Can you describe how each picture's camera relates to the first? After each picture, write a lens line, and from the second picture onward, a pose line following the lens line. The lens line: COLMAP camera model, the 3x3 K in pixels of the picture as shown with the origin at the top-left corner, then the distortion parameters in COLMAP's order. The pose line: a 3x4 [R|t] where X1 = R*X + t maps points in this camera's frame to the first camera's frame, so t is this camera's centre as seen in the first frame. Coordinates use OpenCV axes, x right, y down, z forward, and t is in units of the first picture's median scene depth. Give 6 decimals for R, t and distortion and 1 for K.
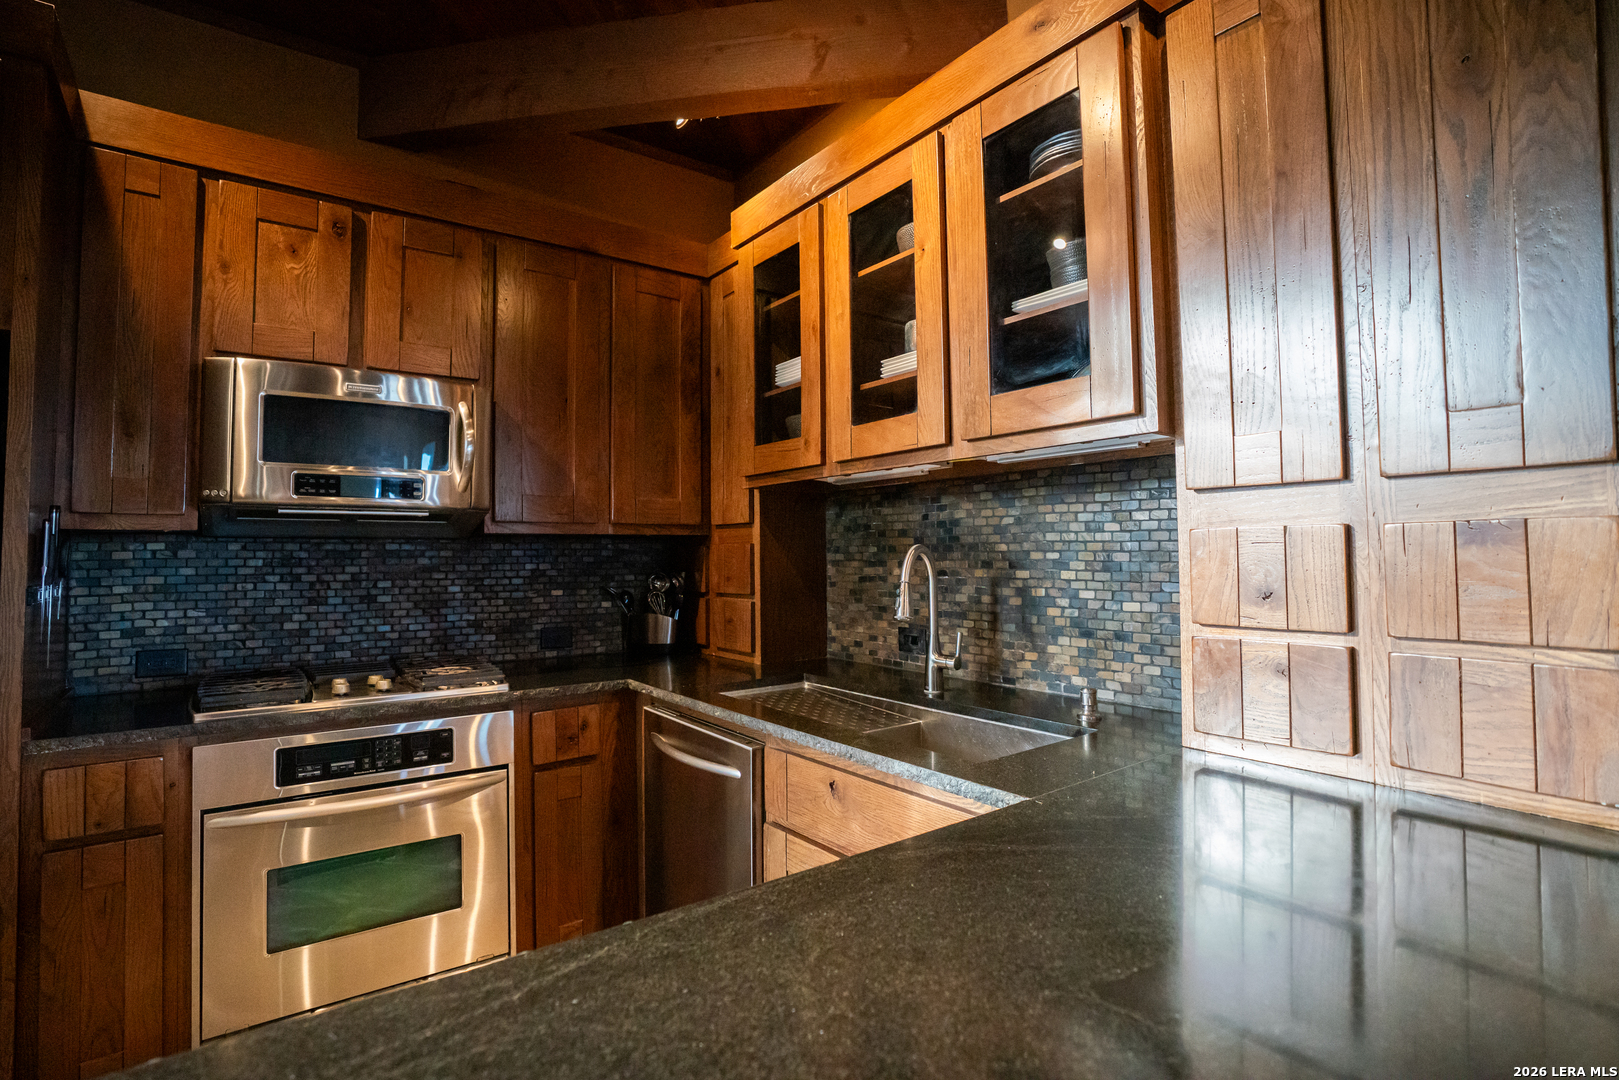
lens RADIAL K [[784.3, 0, 806.1], [0, 784.3, 523.0], [0, 0, 1]] dist [-0.075024, 0.027576]
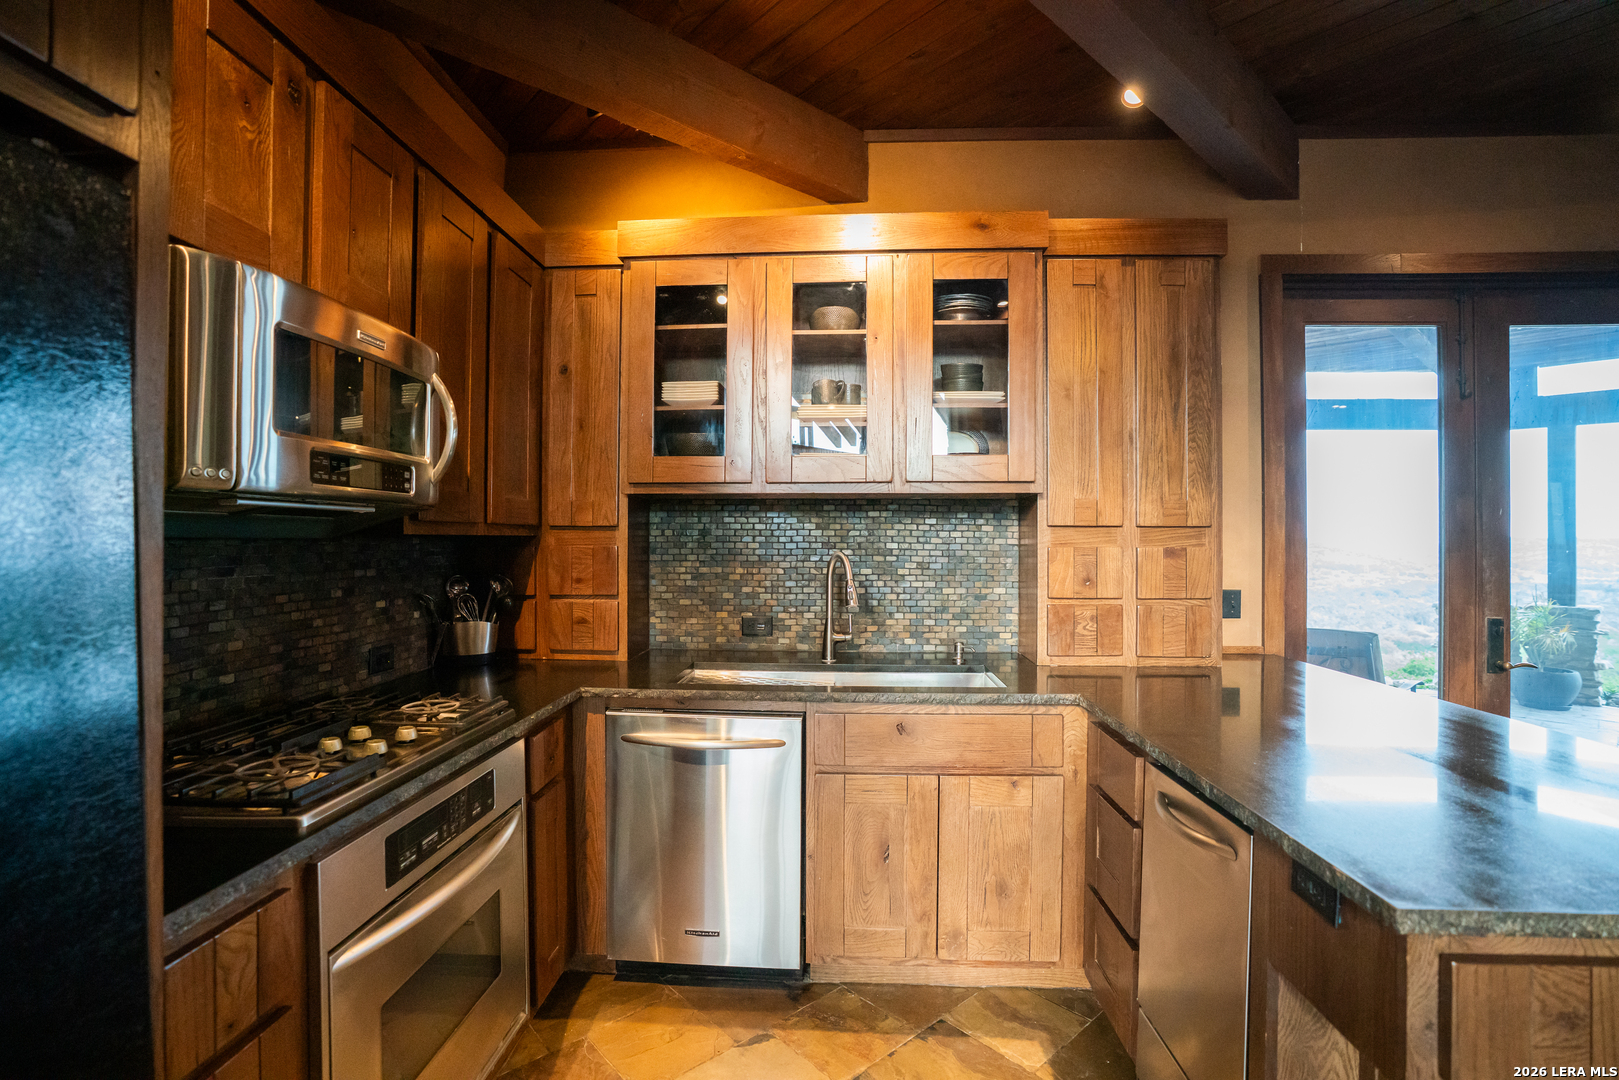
lens RADIAL K [[754.8, 0, 809.5], [0, 754.8, 540.0], [0, 0, 1]] dist [-0.081293, 0.031378]
pose [[0.624679, 0.009207, 0.780827, -0.895008], [-0.039634, 0.999016, 0.019928, -0.015502], [-0.779875, -0.043396, 0.624429, 0.233791]]
